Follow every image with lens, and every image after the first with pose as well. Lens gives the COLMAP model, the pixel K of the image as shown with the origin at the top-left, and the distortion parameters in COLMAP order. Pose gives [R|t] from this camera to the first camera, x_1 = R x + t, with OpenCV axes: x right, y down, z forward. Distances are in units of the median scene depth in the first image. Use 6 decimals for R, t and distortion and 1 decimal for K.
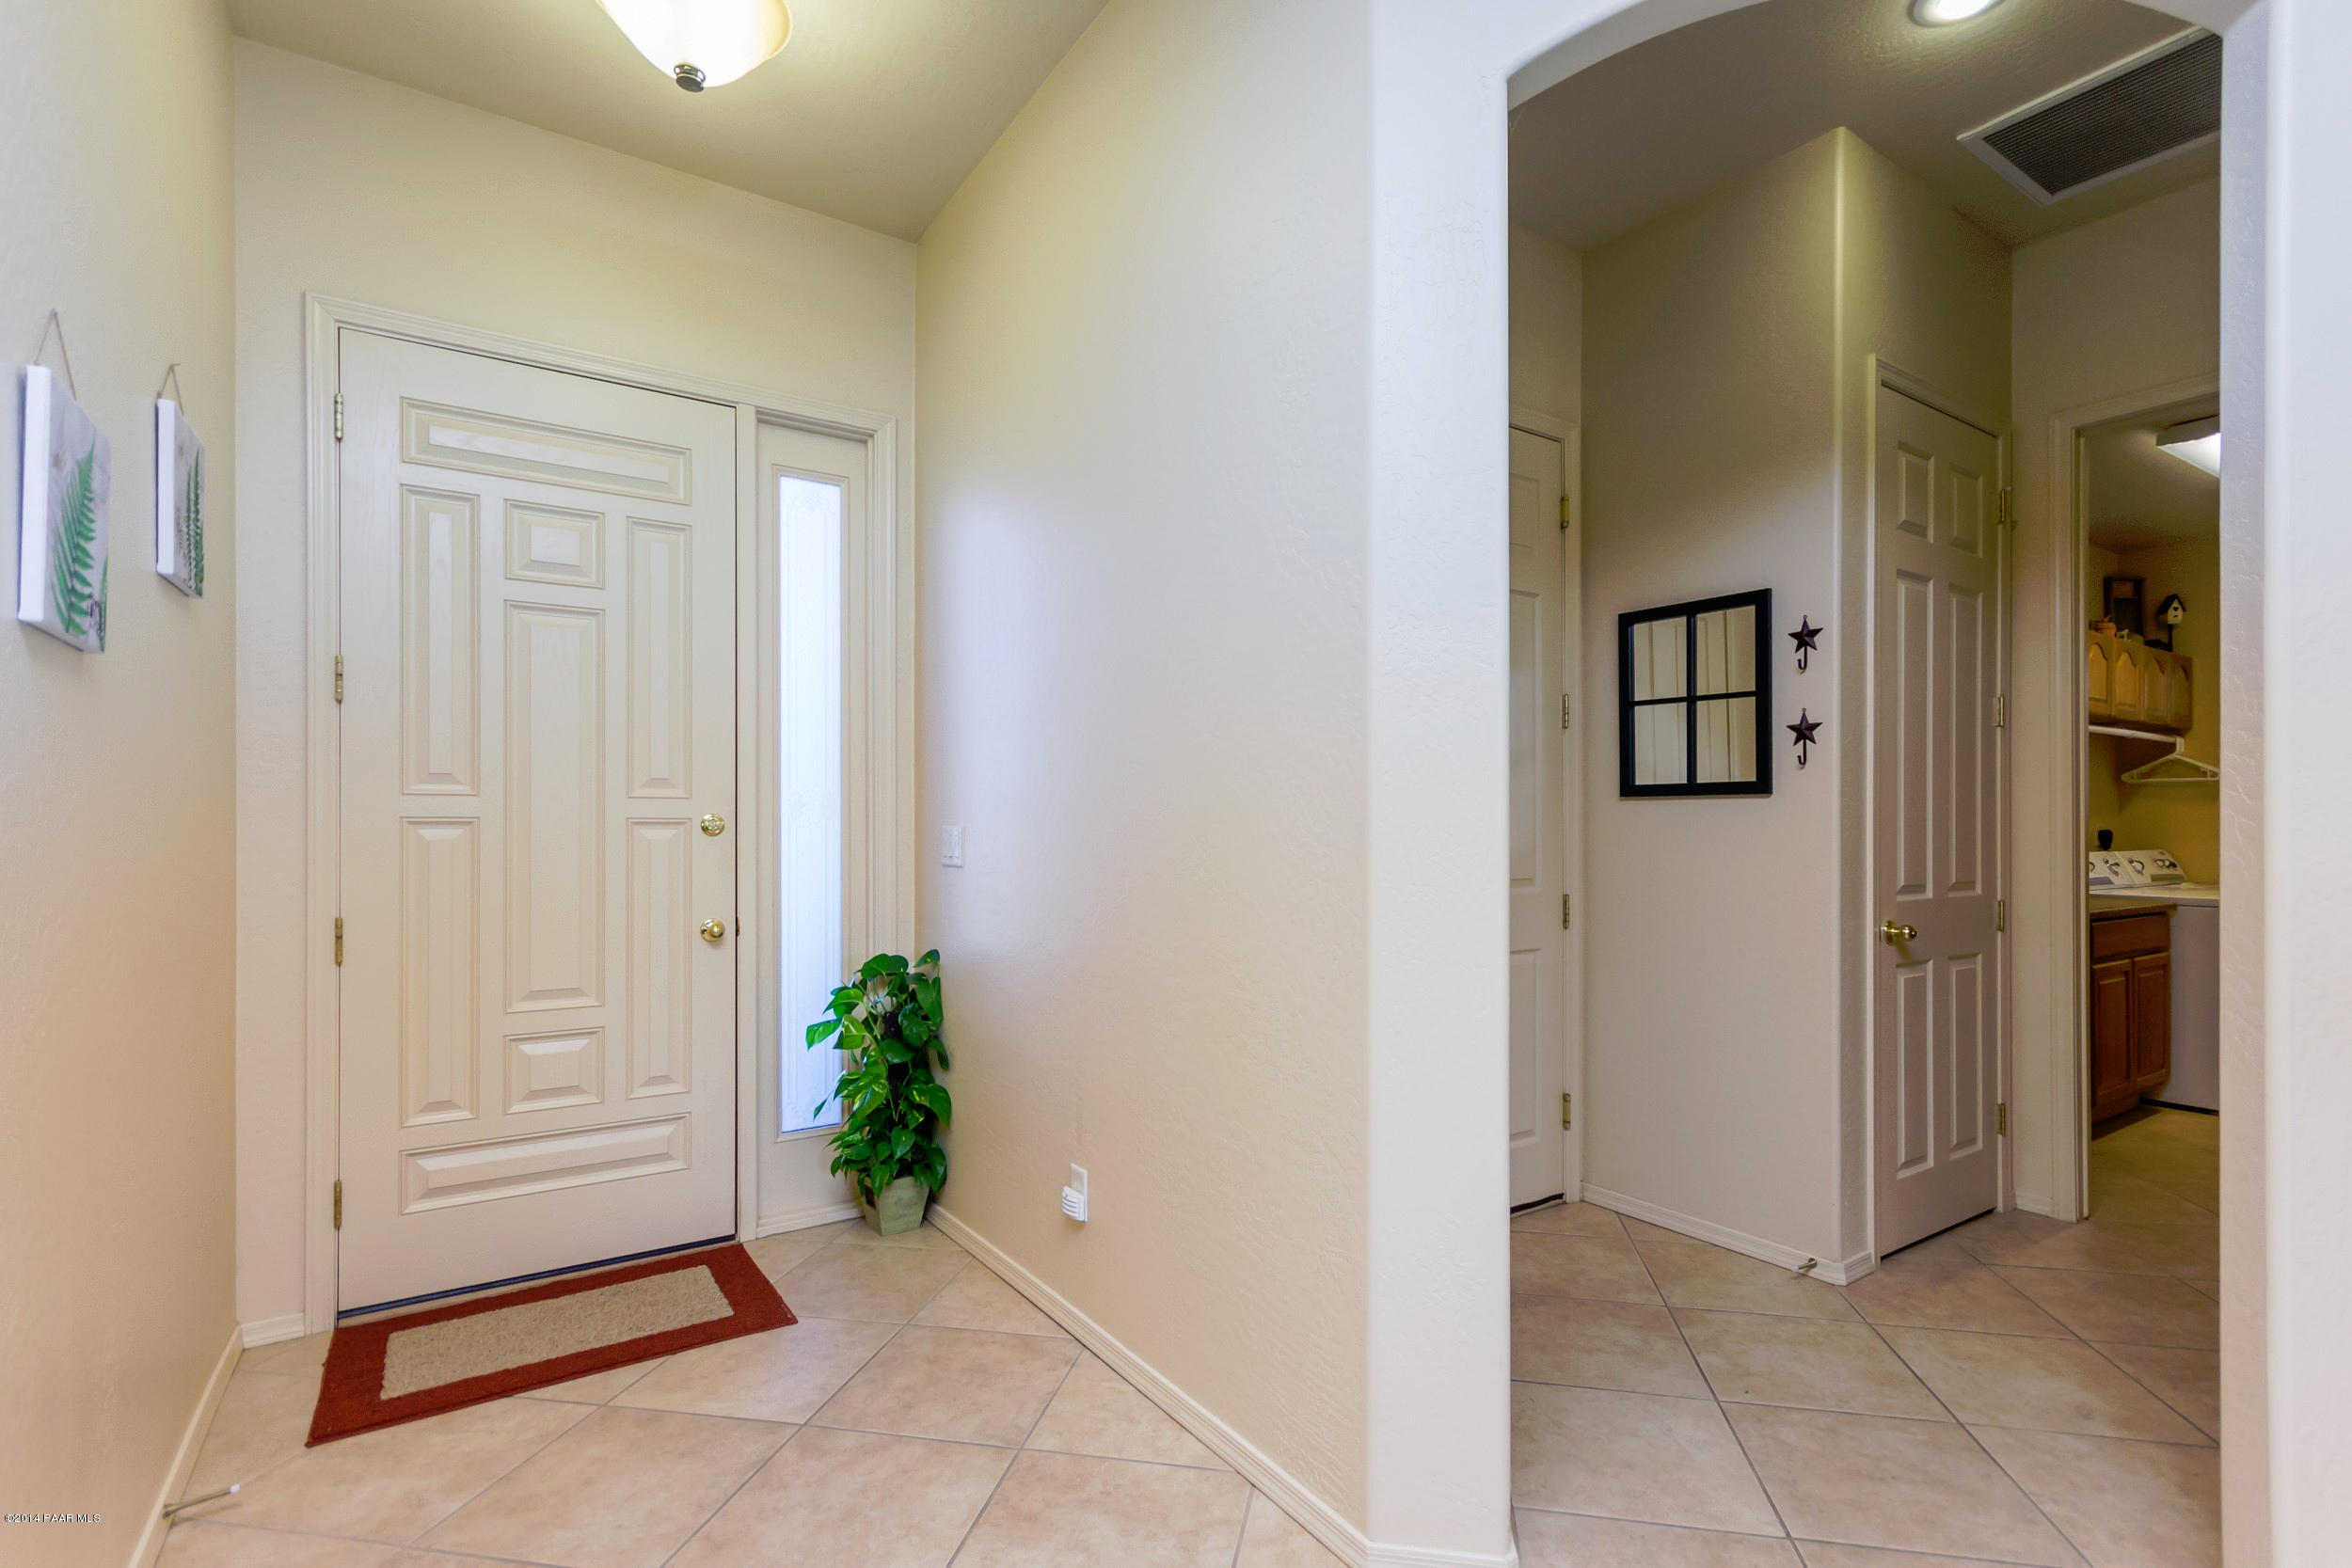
lens RADIAL K [[1098.8, 0, 1182.7], [0, 1098.8, 825.6], [0, 0, 1]] dist [0.013538, -0.001150]
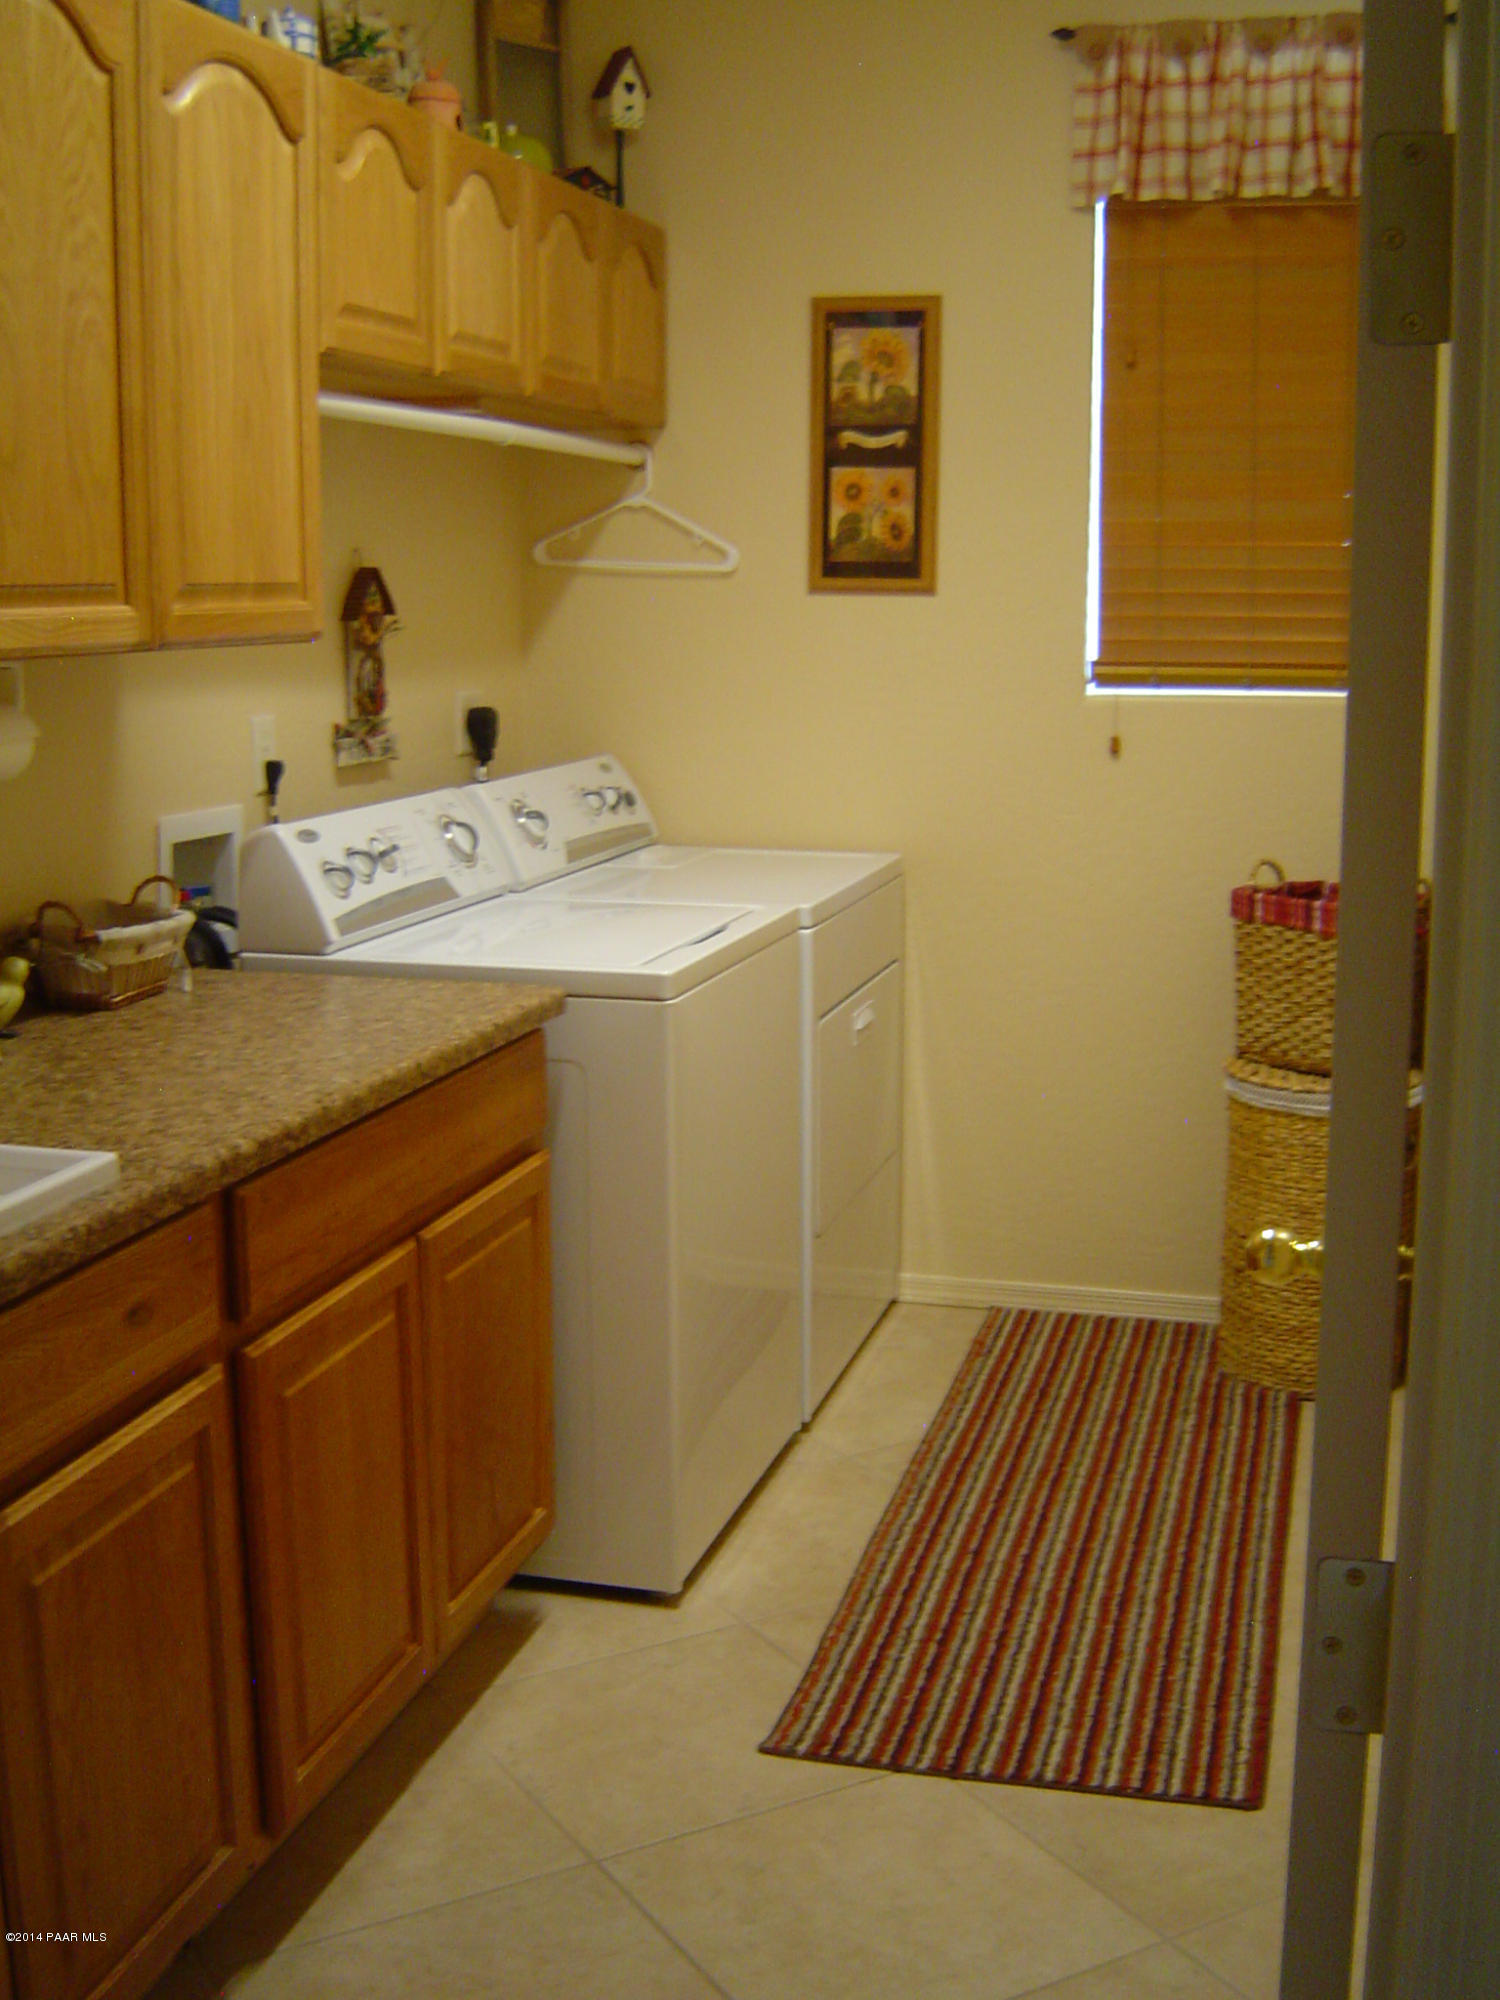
lens RADIAL K [[2315.6, 0, 750.0], [0, 2315.6, 1000.0], [0, 0, 1]] dist [-0.085379, -0.152100]
pose [[0.754650, -0.117544, 0.645513, 0.787074], [0.003958, 0.984620, 0.174666, -0.061830], [-0.656116, -0.129257, 0.743508, 0.738550]]
